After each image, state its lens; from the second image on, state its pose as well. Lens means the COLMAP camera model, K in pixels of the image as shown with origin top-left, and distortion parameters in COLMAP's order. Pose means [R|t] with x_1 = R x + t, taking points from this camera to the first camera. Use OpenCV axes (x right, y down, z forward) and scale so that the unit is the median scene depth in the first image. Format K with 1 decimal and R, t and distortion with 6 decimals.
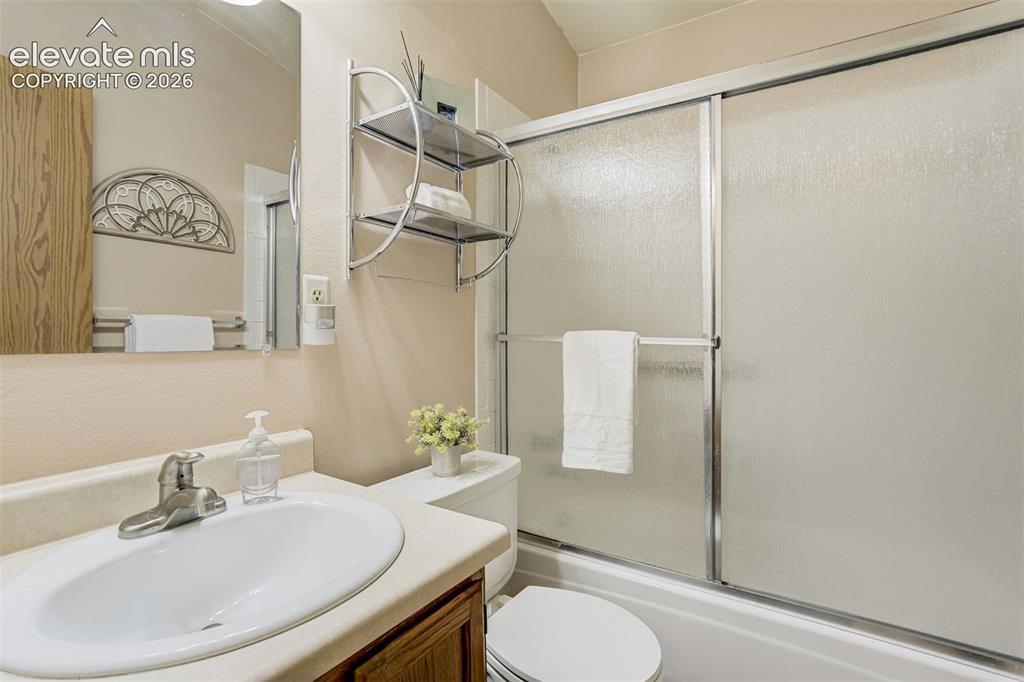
lens RADIAL K [[479.0, 0, 513.0], [0, 479.0, 336.9], [0, 0, 1]] dist [-0.043329, 0.018909]
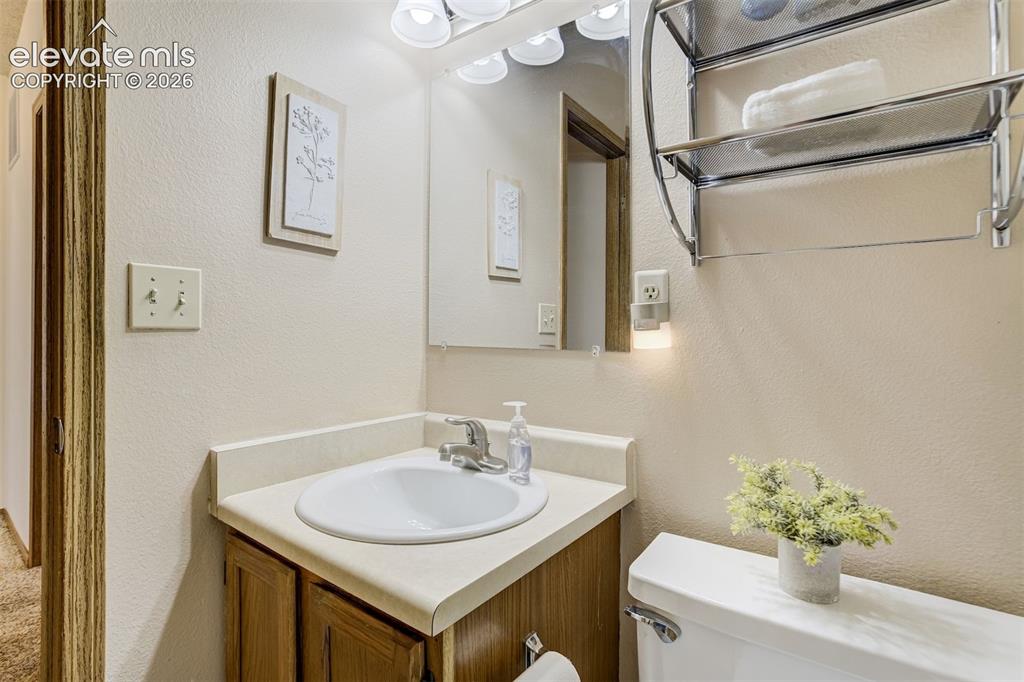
lens RADIAL K [[479.0, 0, 513.9], [0, 479.0, 335.2], [0, 0, 1]] dist [-0.043329, 0.018909]
pose [[-0.060208, 0.001810, -0.998184, 0.493654], [-0.010688, 0.999940, 0.002458, -0.007691], [0.998129, 0.010817, -0.060185, 0.806767]]
